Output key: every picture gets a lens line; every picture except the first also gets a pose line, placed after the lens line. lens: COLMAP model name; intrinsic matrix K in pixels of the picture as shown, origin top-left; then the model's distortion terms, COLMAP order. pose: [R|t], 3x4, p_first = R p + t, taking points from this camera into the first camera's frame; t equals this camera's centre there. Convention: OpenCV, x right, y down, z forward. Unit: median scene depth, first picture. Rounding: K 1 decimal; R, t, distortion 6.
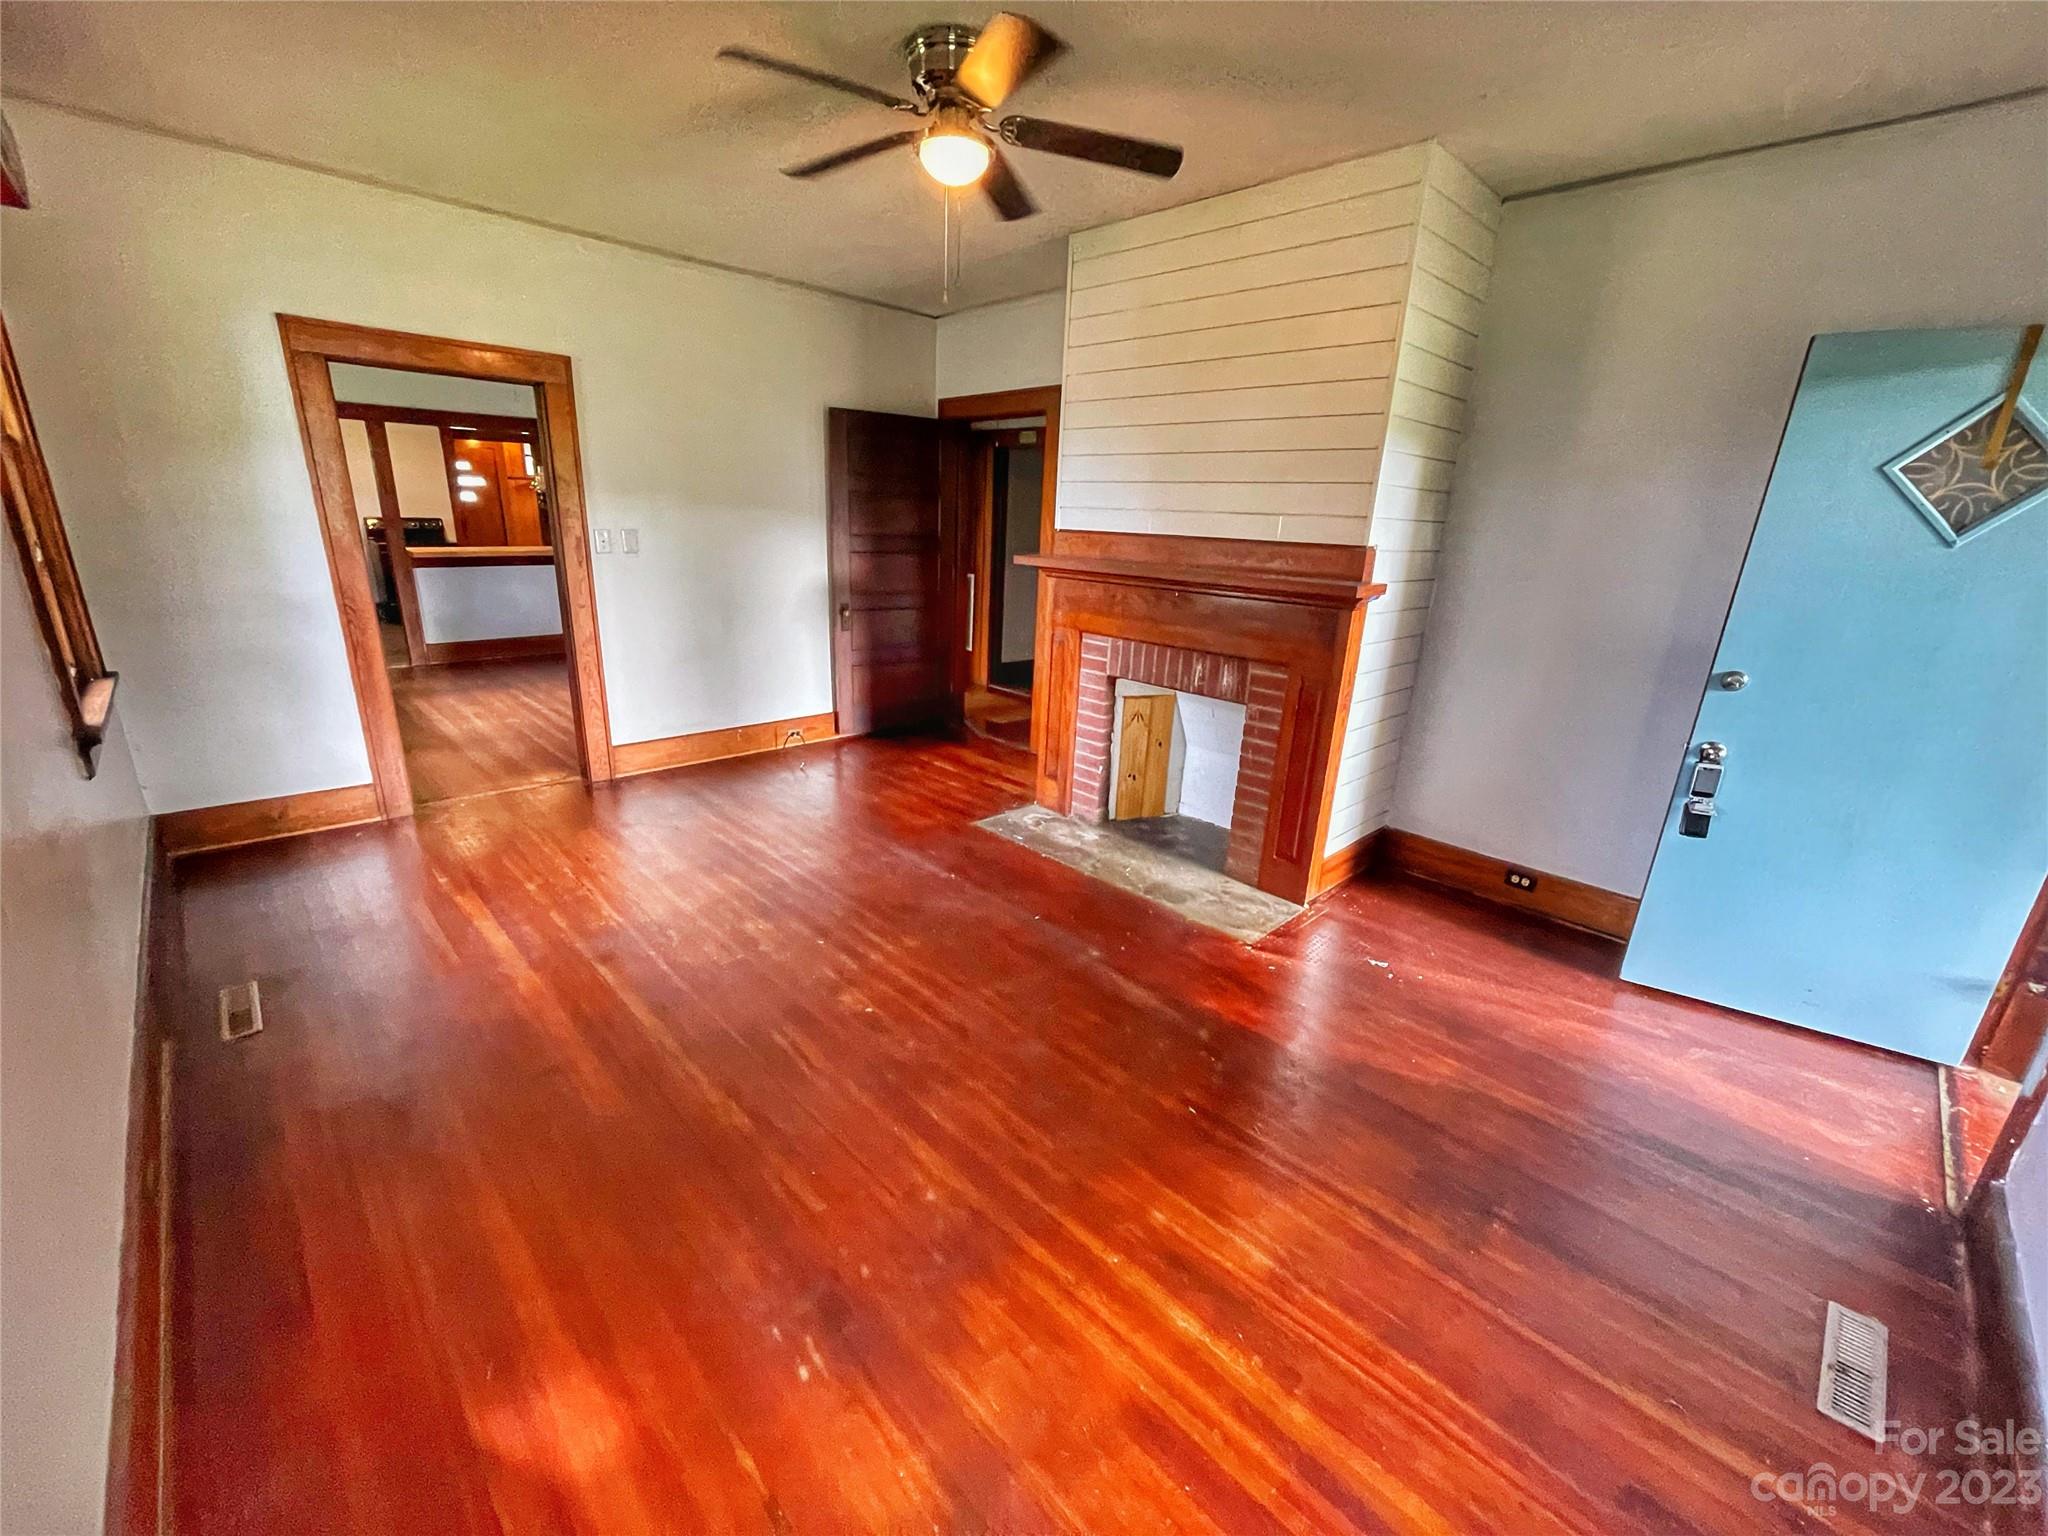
lens RADIAL K [[823.3, 0, 1013.3], [0, 823.3, 770.7], [0, 0, 1]] dist [-0.005380, 0.000554]
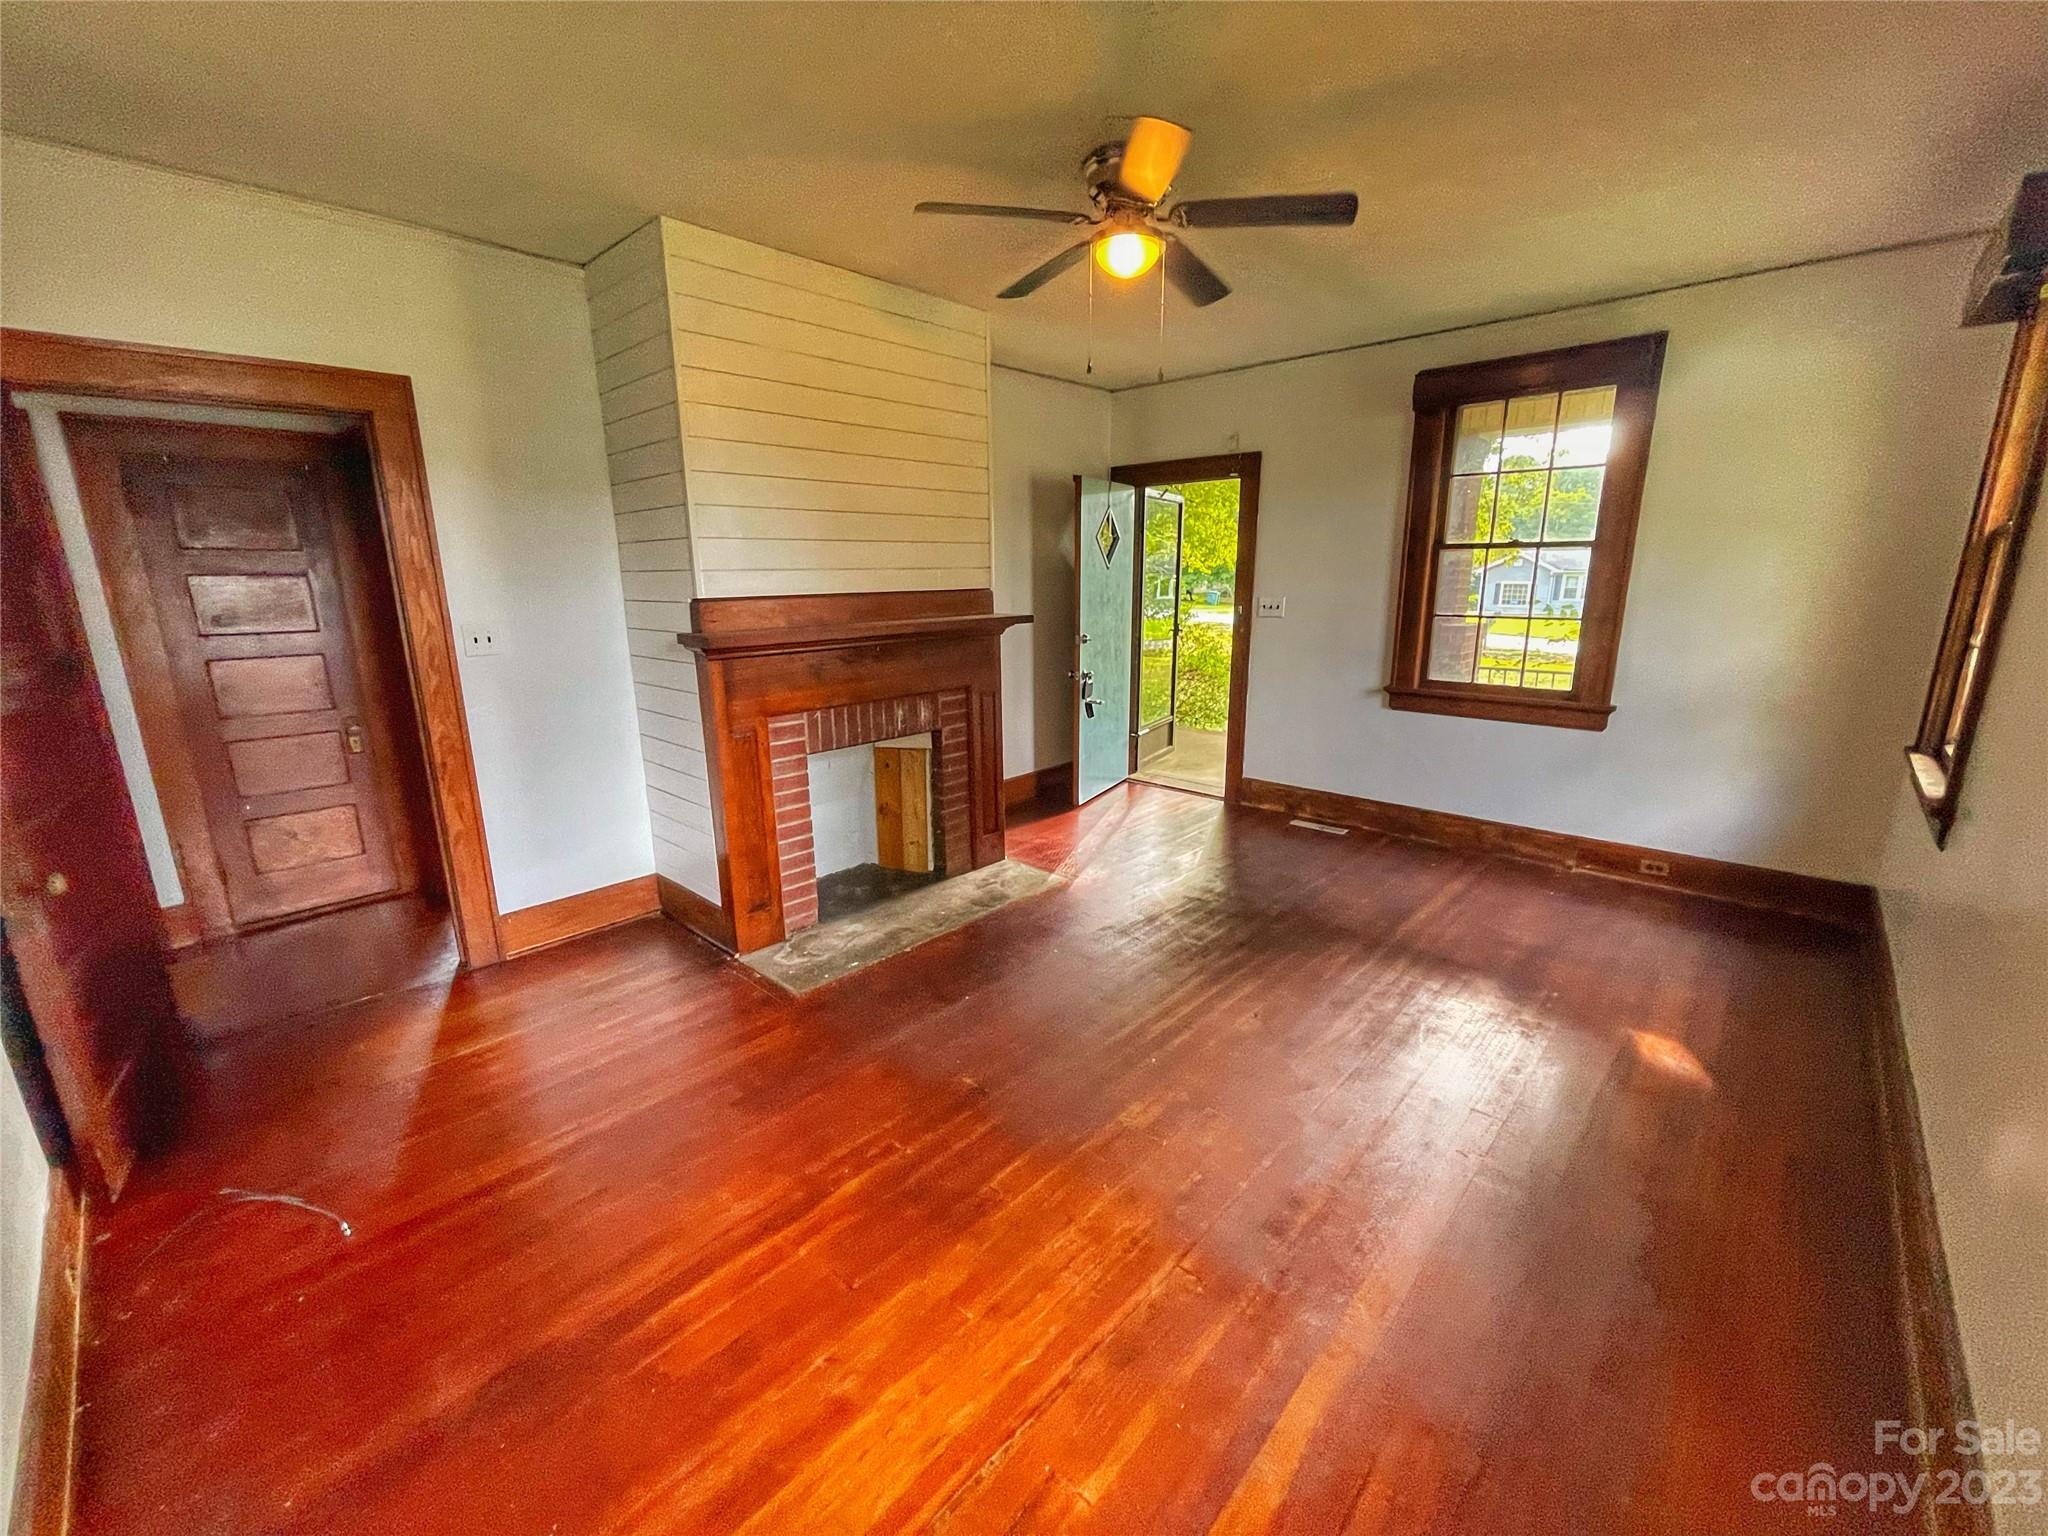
lens RADIAL K [[823.3, 0, 1013.3], [0, 823.3, 770.7], [0, 0, 1]] dist [-0.005380, 0.000554]
pose [[-0.047520, -0.273221, 0.960777, -0.832188], [0.310089, 0.910306, 0.274205, -0.305656], [-0.949519, 0.310956, 0.041465, 0.851029]]
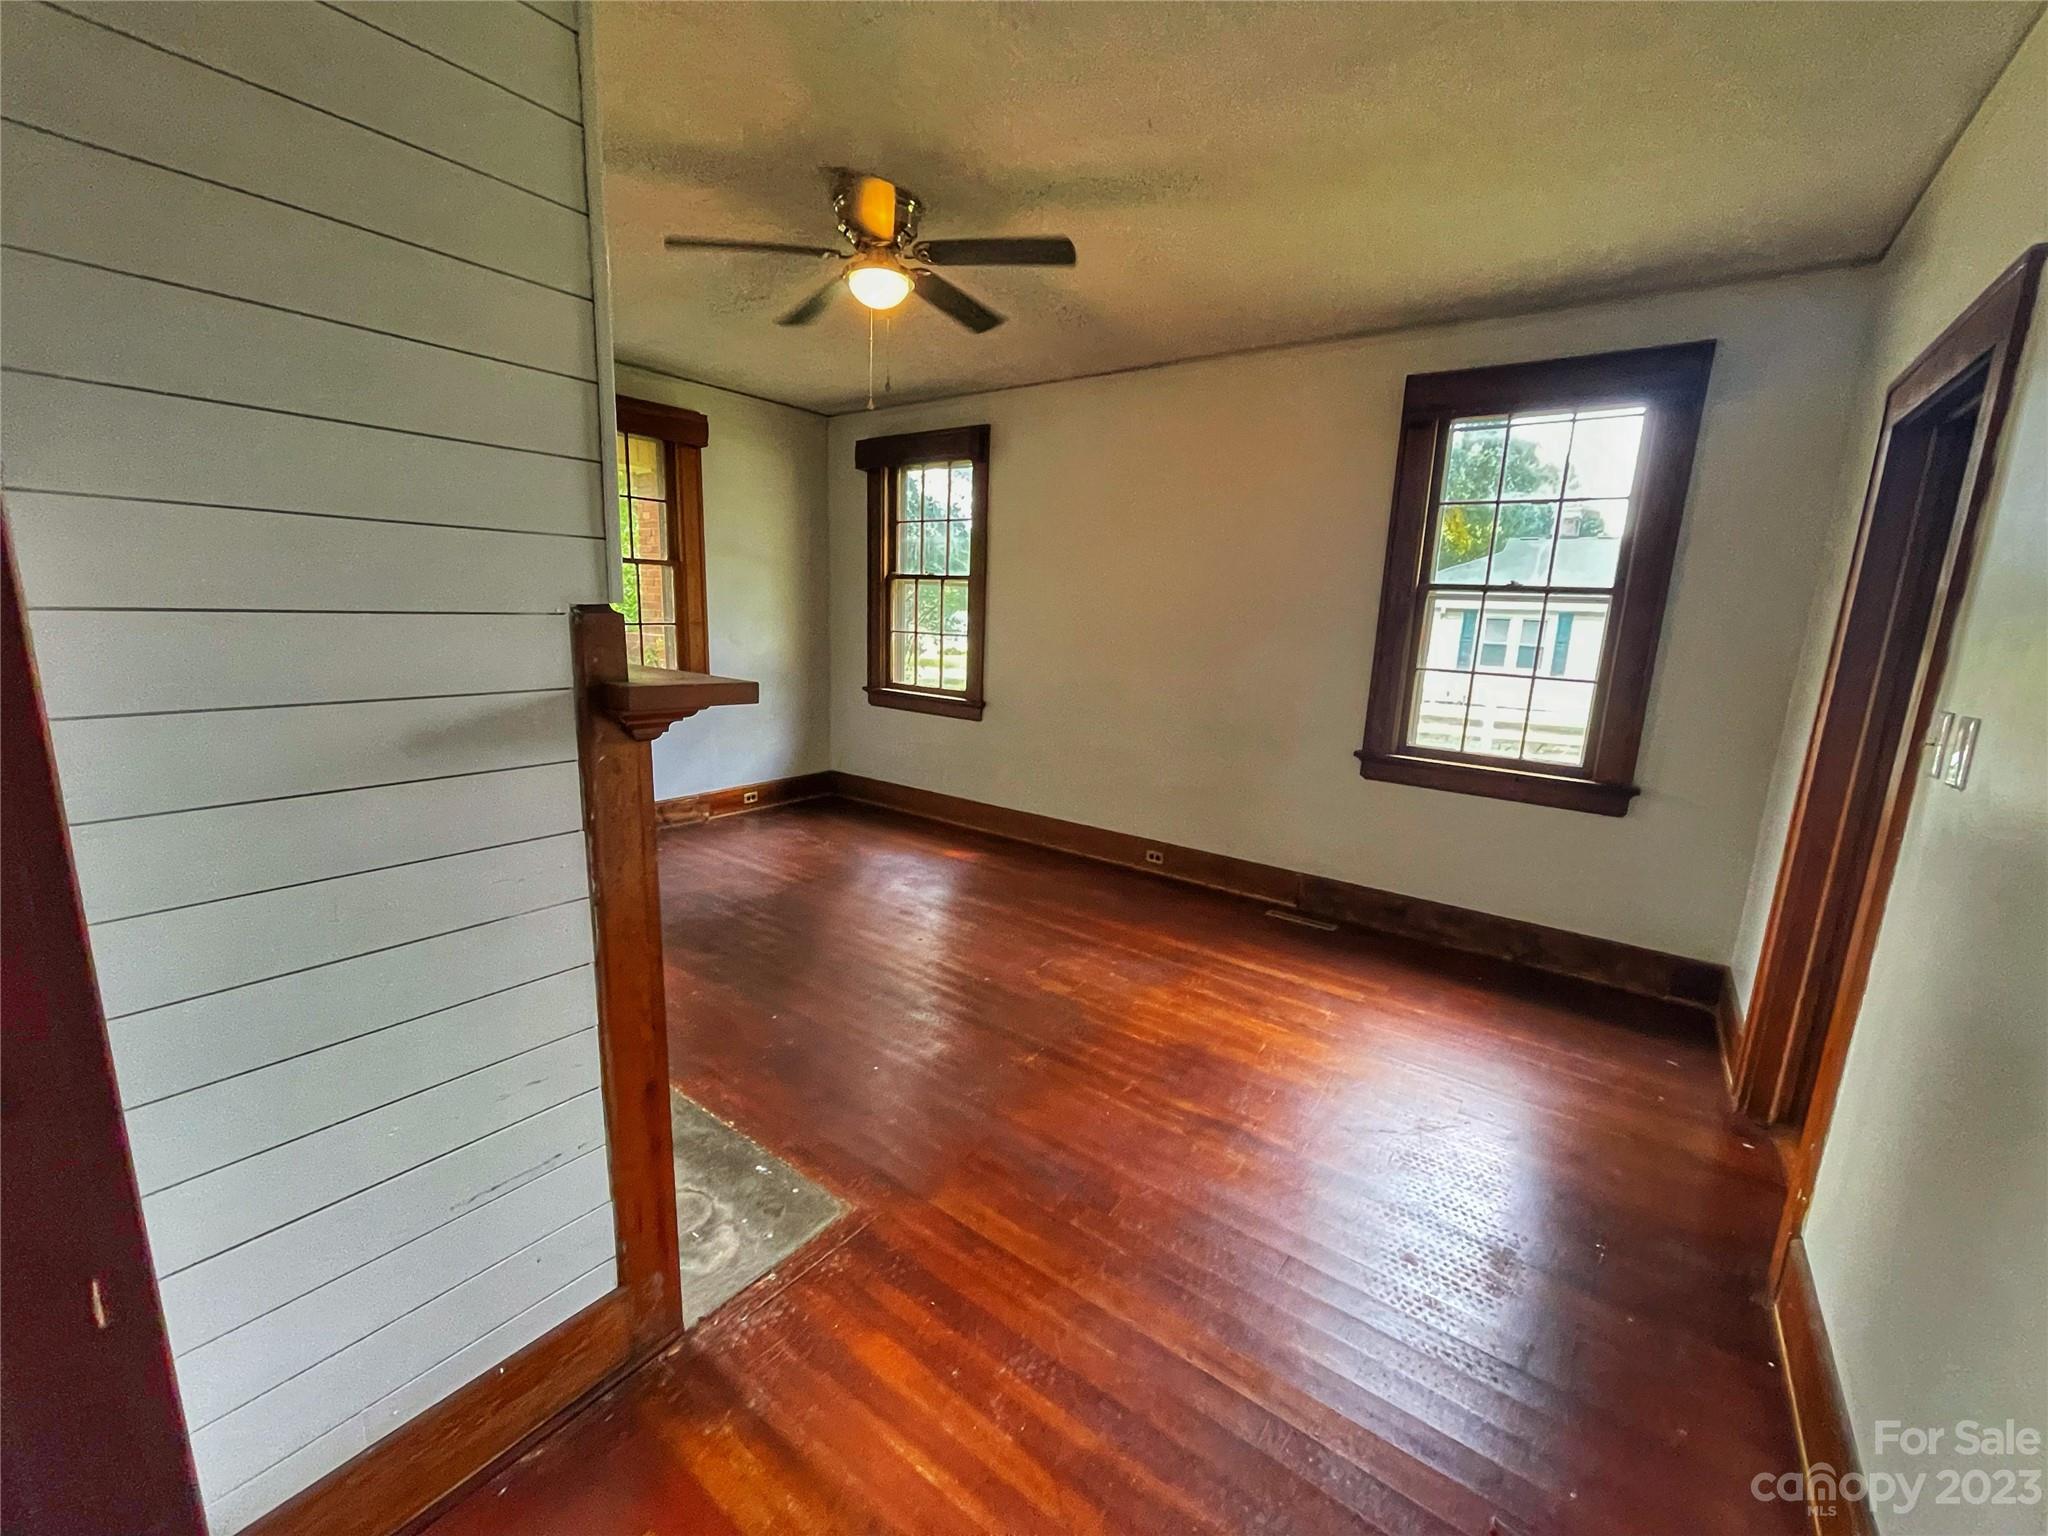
lens RADIAL K [[823.3, 0, 1013.3], [0, 823.3, 770.7], [0, 0, 1]] dist [-0.005380, 0.000554]
pose [[-0.983490, -0.044763, -0.175336, -0.051748], [-0.123799, 0.873133, 0.471500, -0.470866], [0.131986, 0.485423, -0.864260, 1.534546]]
